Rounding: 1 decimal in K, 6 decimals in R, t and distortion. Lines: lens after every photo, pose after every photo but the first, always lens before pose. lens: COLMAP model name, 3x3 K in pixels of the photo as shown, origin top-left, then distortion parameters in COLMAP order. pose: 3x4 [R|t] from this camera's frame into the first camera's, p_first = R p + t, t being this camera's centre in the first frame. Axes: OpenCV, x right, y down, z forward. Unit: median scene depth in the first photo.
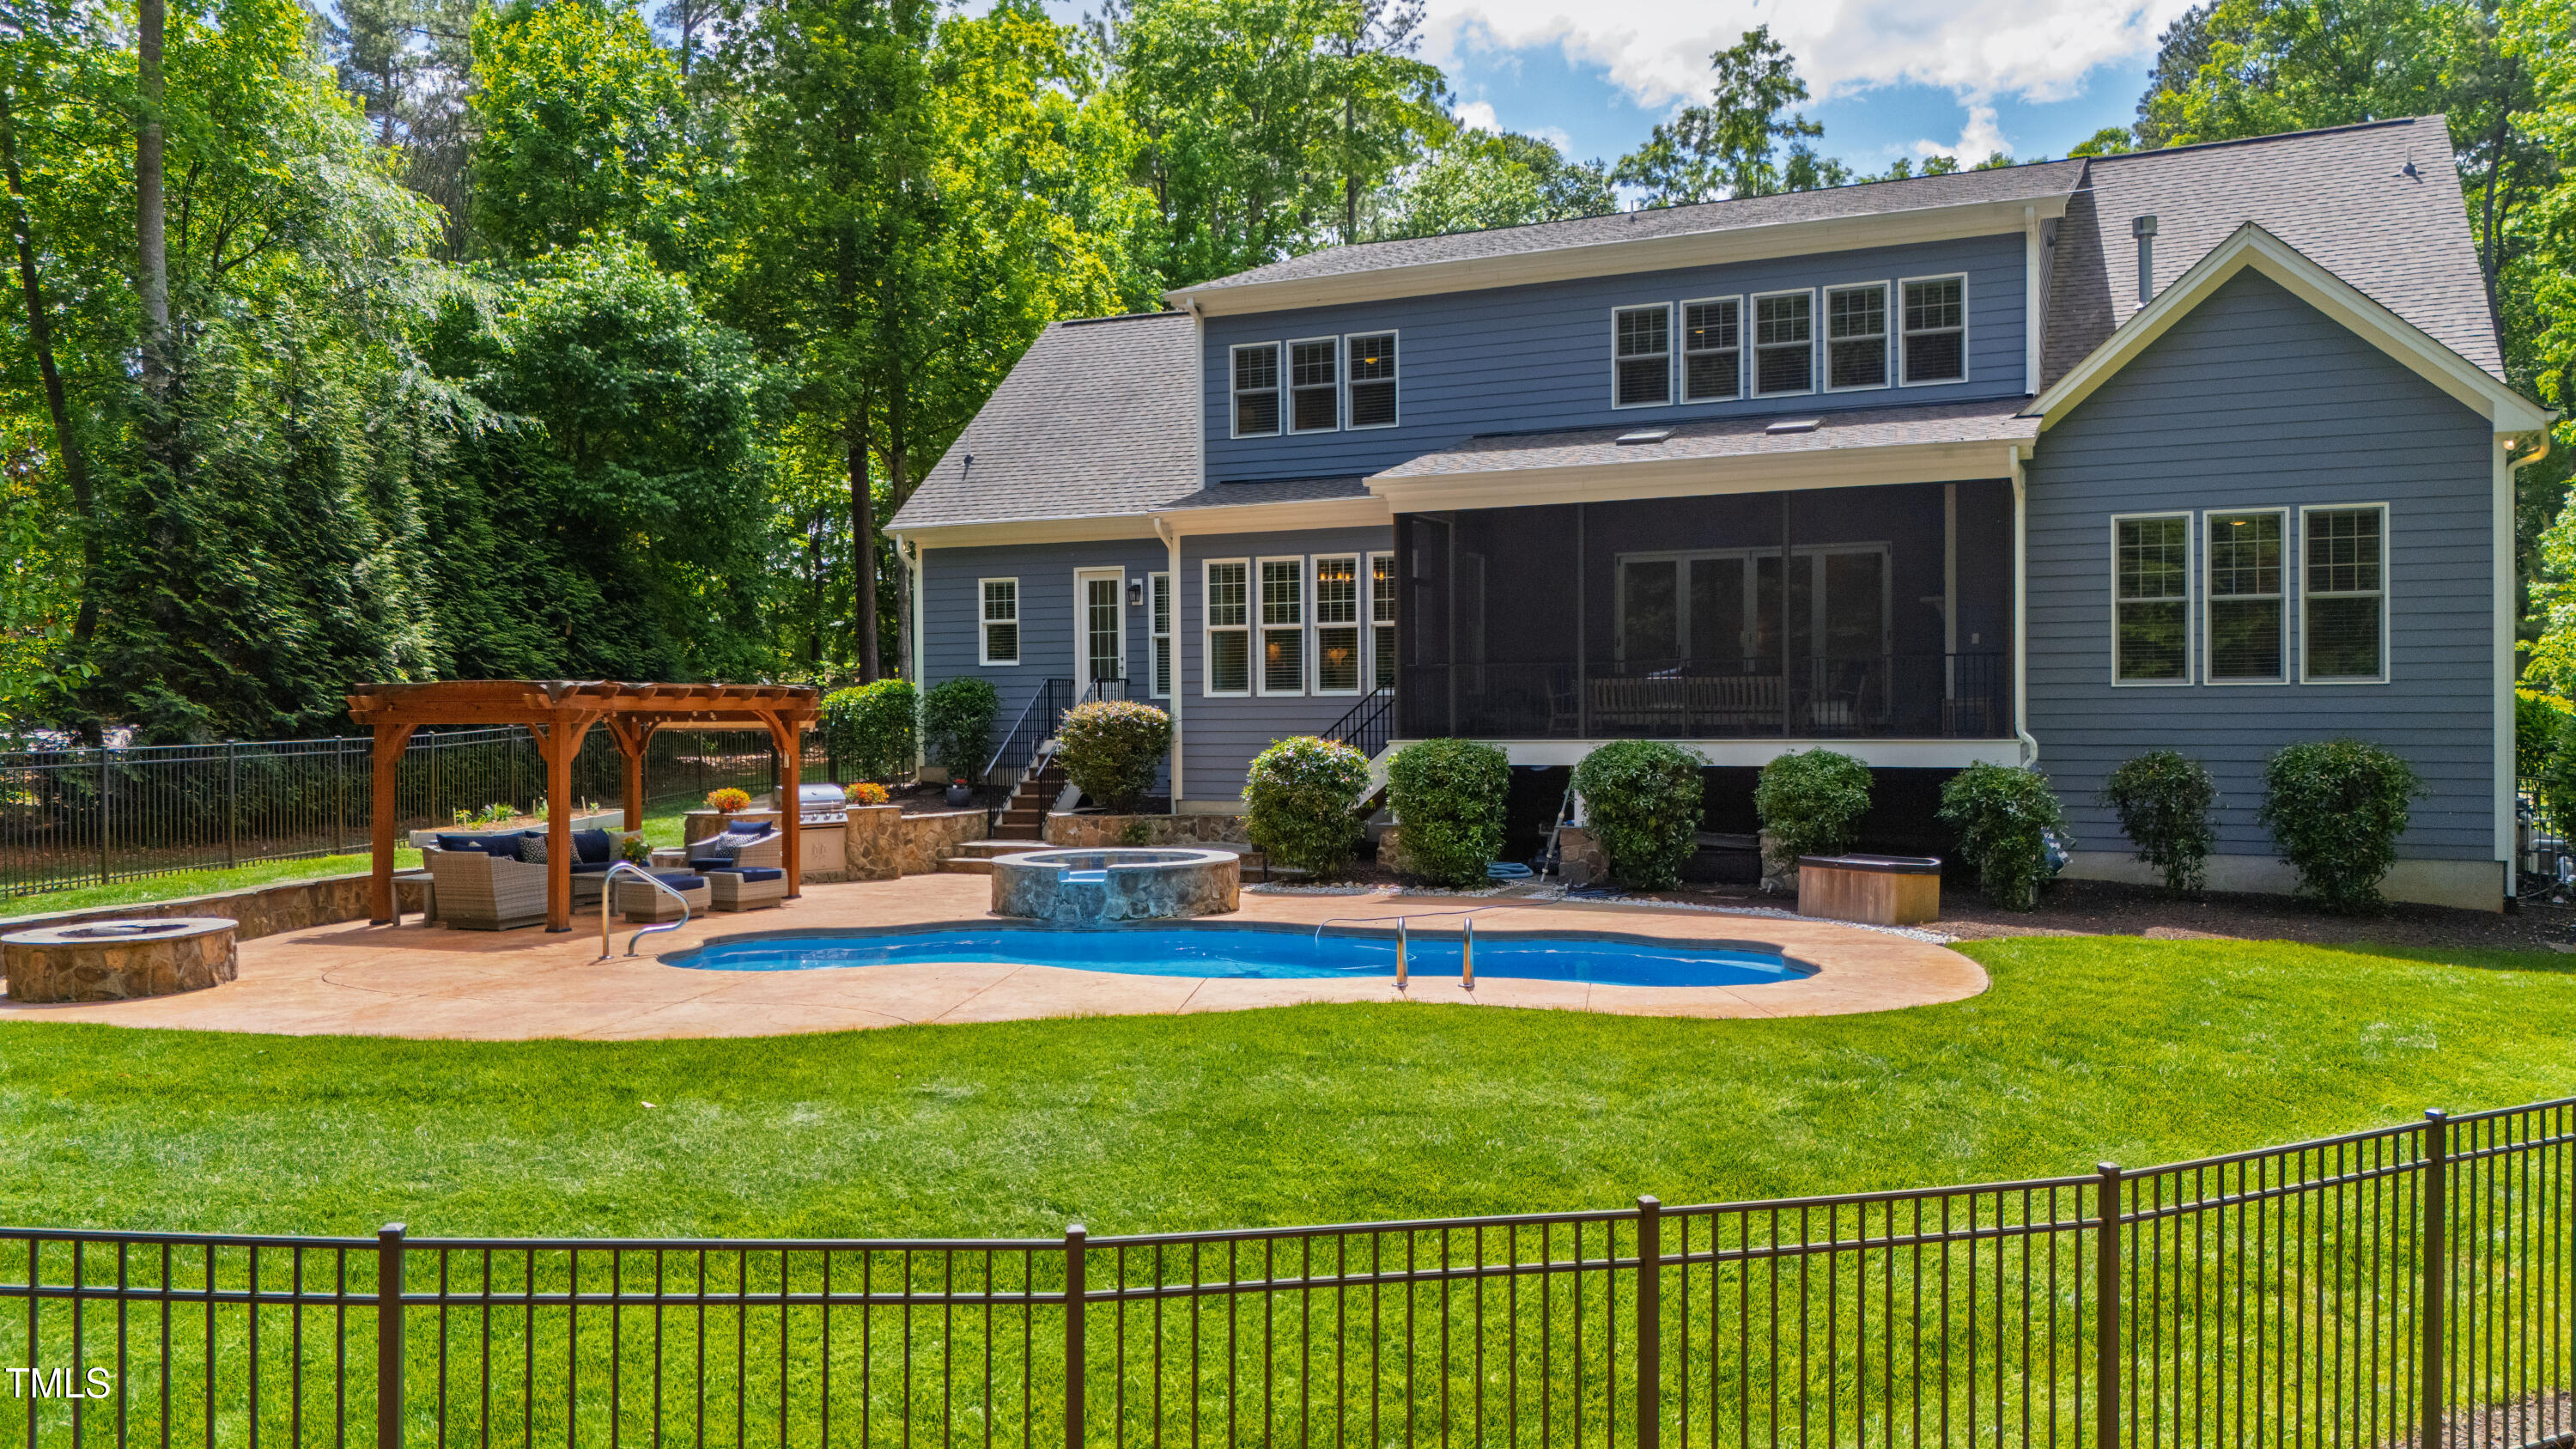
lens RADIAL K [[1895.5, 0, 1298.8], [0, 1895.5, 733.8], [0, 0, 1]] dist [0.051615, -0.036682]
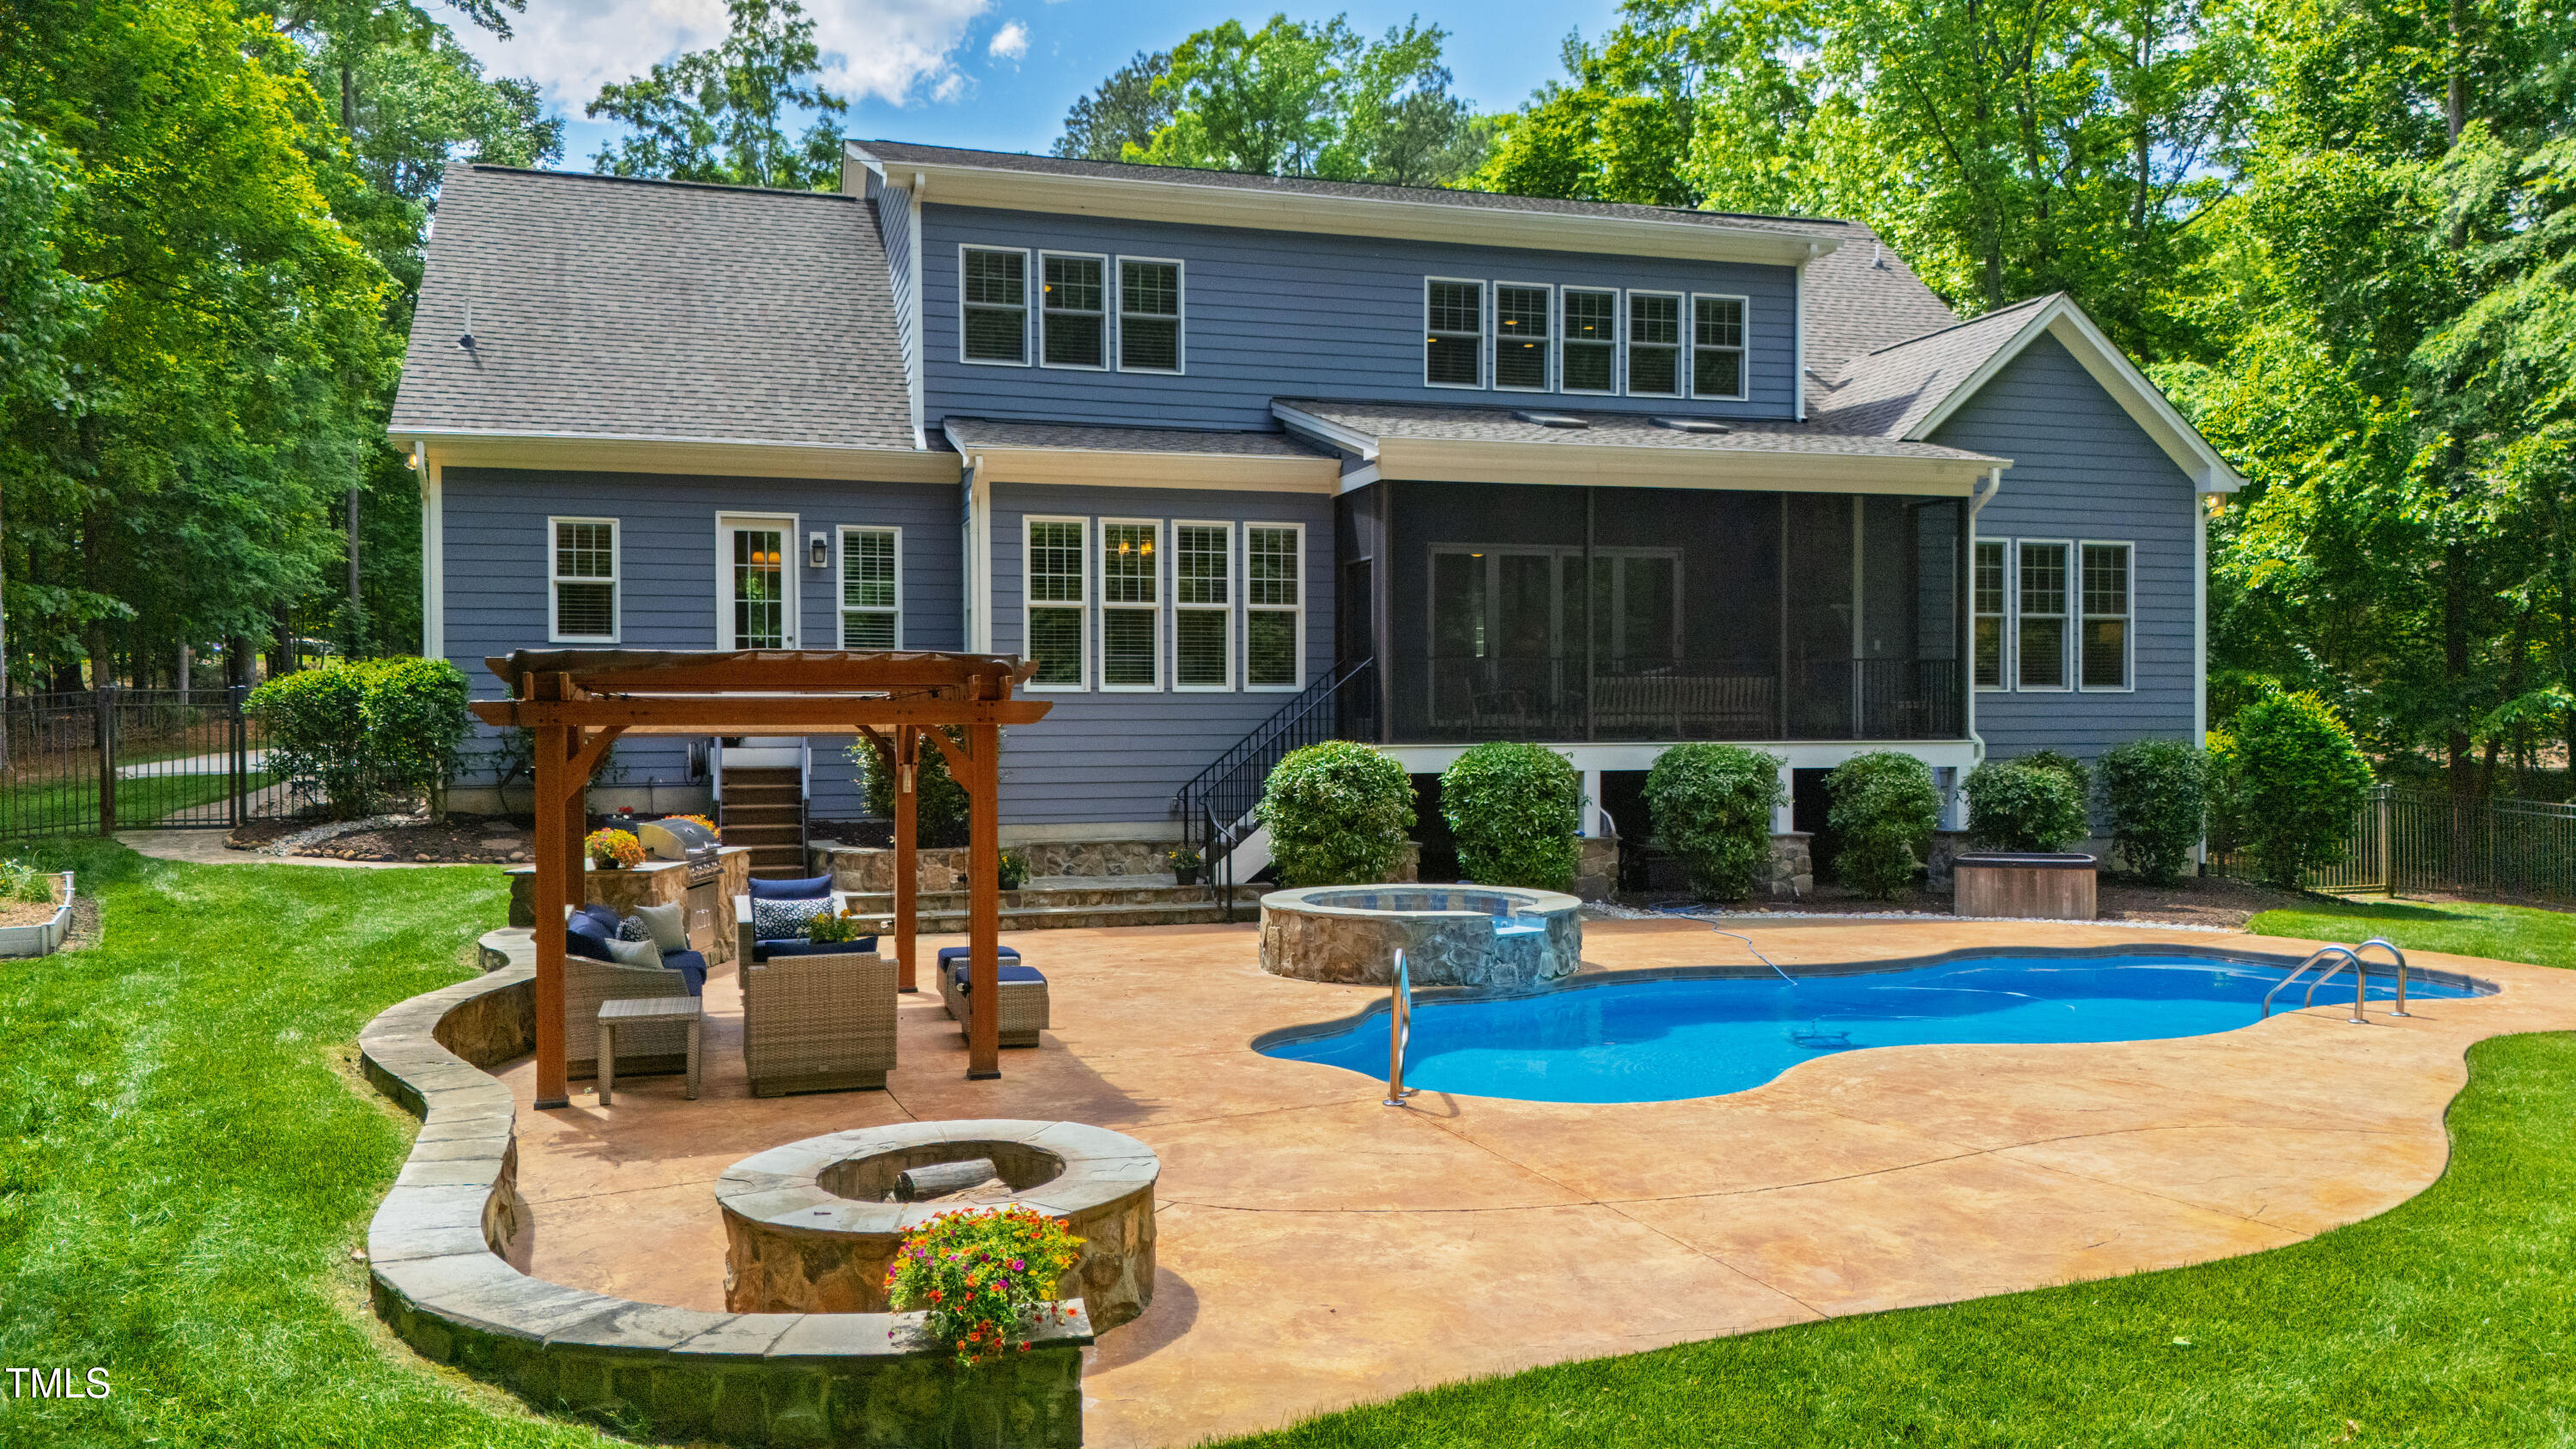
lens RADIAL K [[1895.5, 0, 1290.0], [0, 1895.5, 718.7], [0, 0, 1]] dist [0.051615, -0.036682]
pose [[0.756680, 0.002432, 0.653781, -0.480584], [0.003636, 0.999962, -0.007927, -0.001434], [-0.653776, 0.008376, 0.756642, 0.339844]]
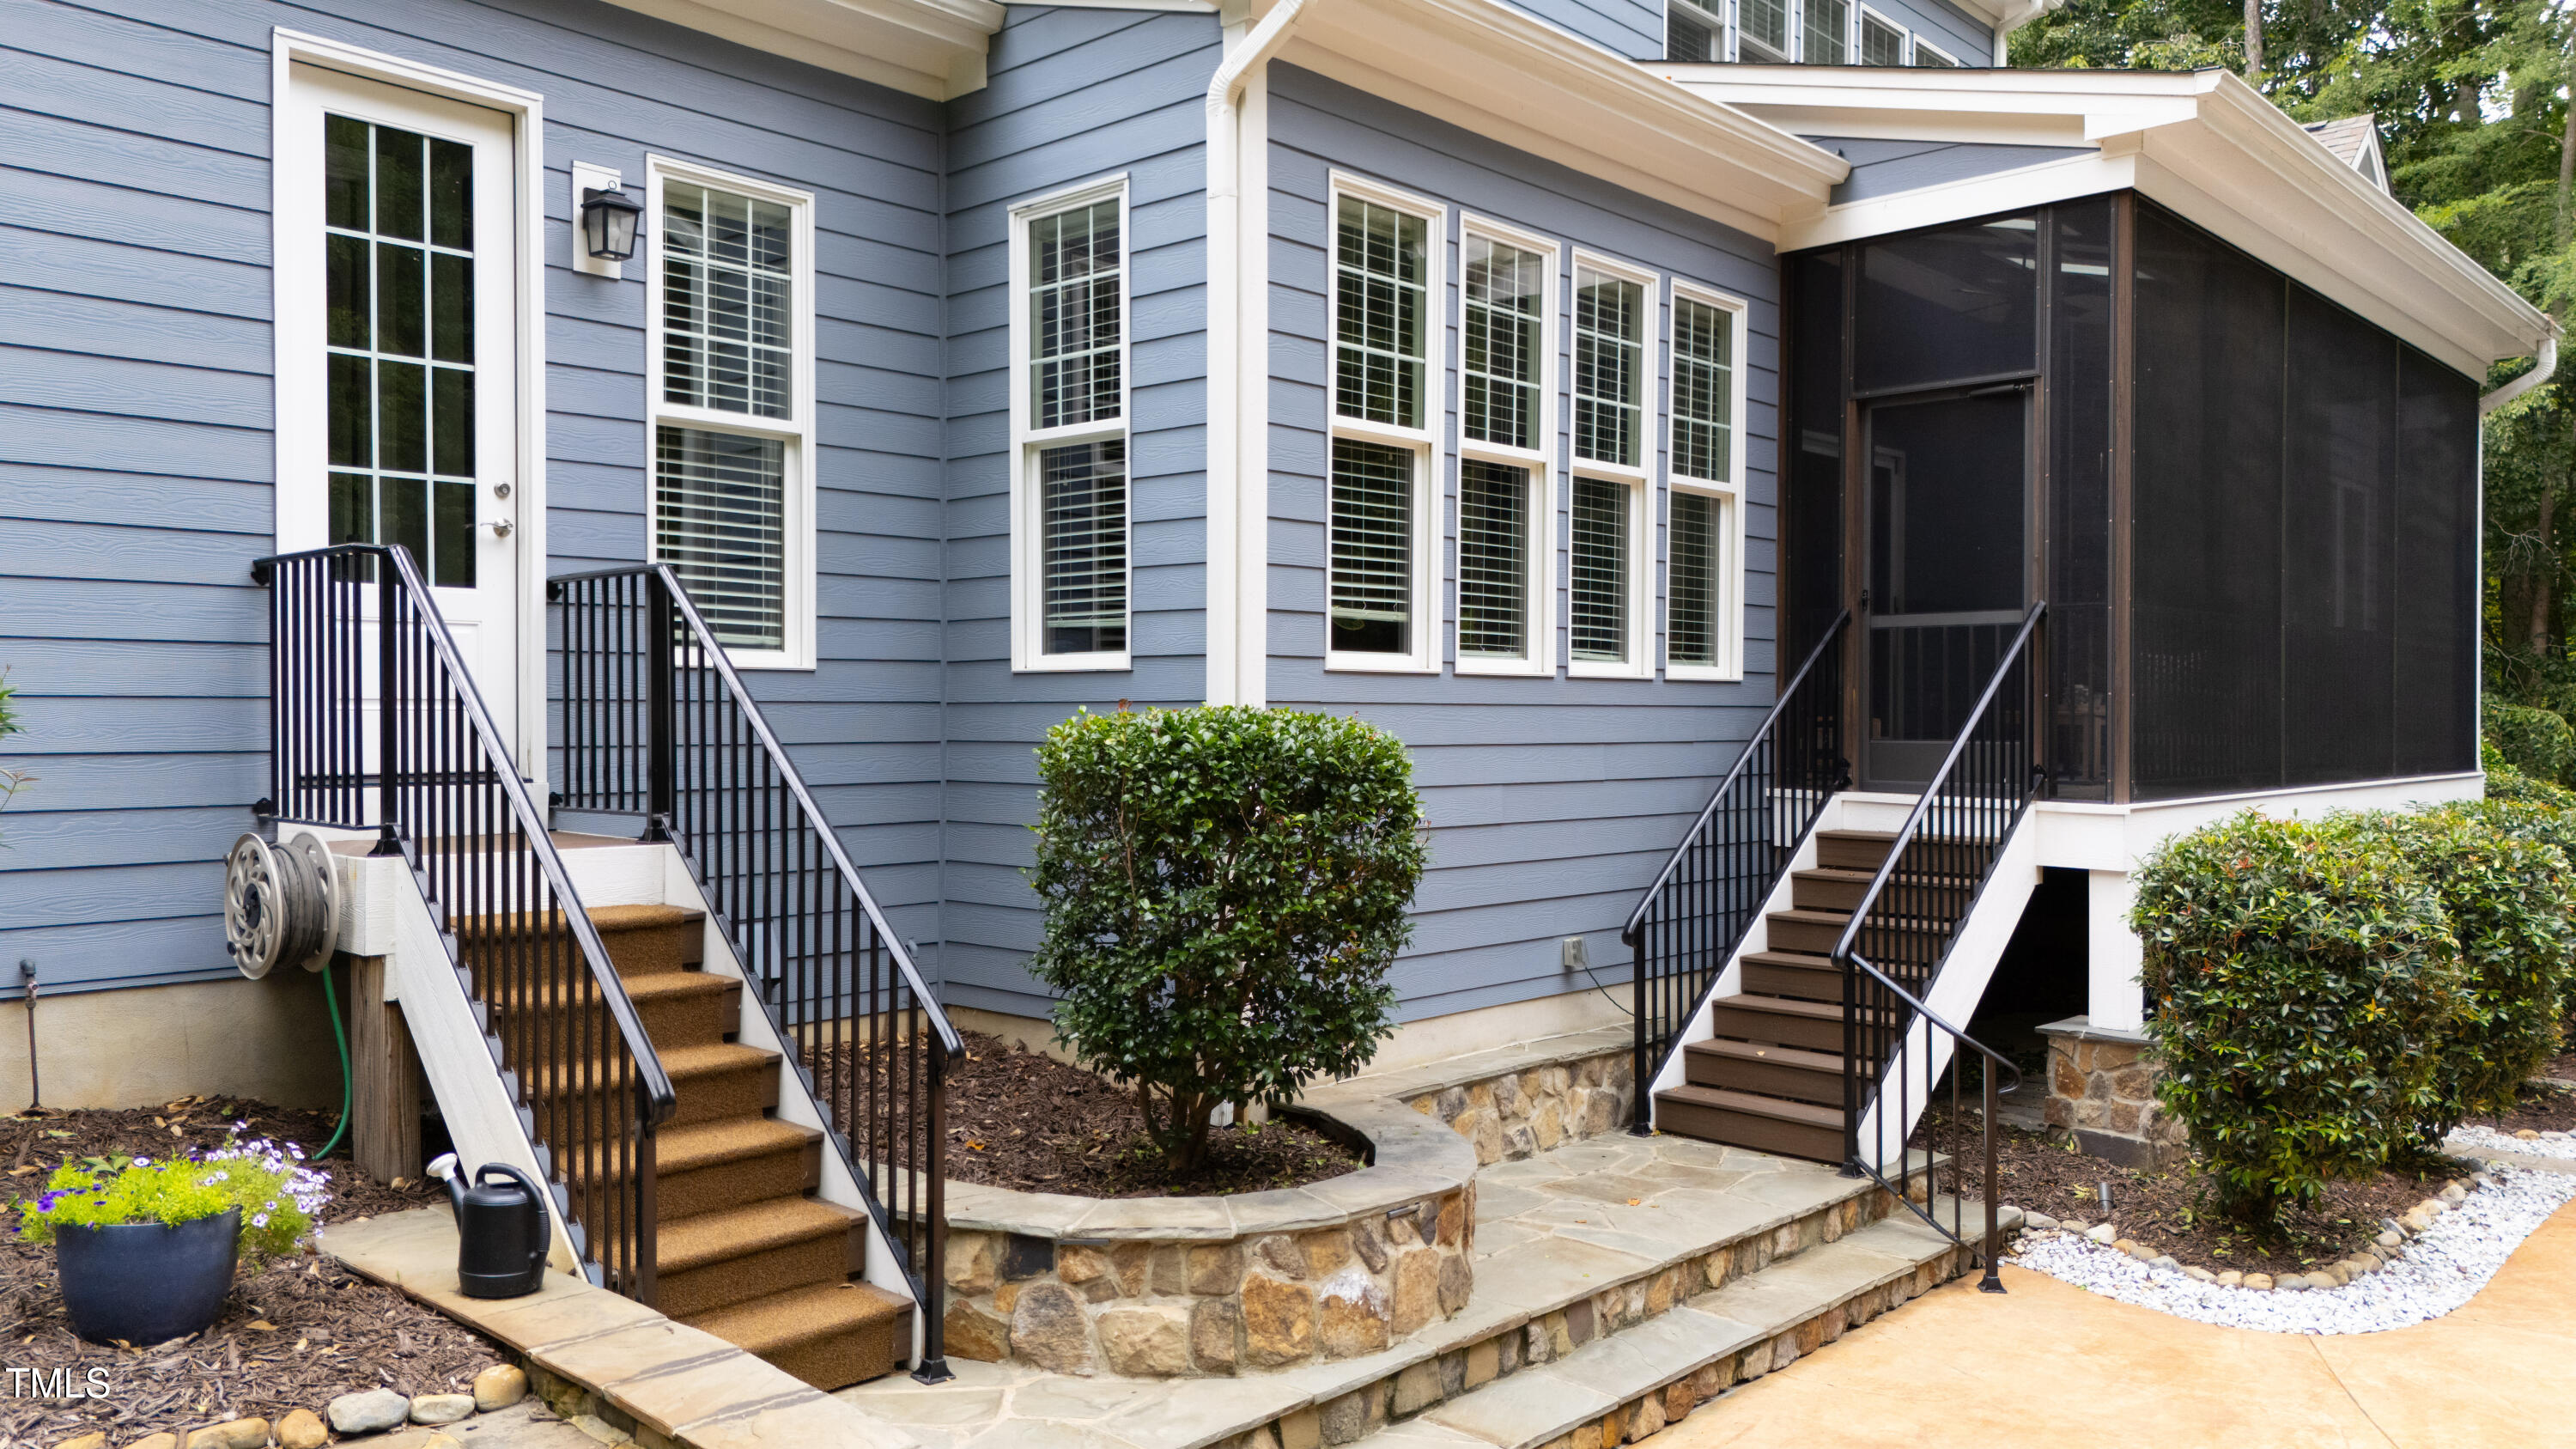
lens RADIAL K [[1895.5, 0, 1261.4], [0, 1895.5, 727.9], [0, 0, 1]] dist [0.051615, -0.036682]
pose [[0.320893, -0.011797, 0.947042, -0.321306], [-0.002831, 0.999906, 0.013415, -0.014303], [-0.947111, -0.006986, 0.320830, 0.924403]]
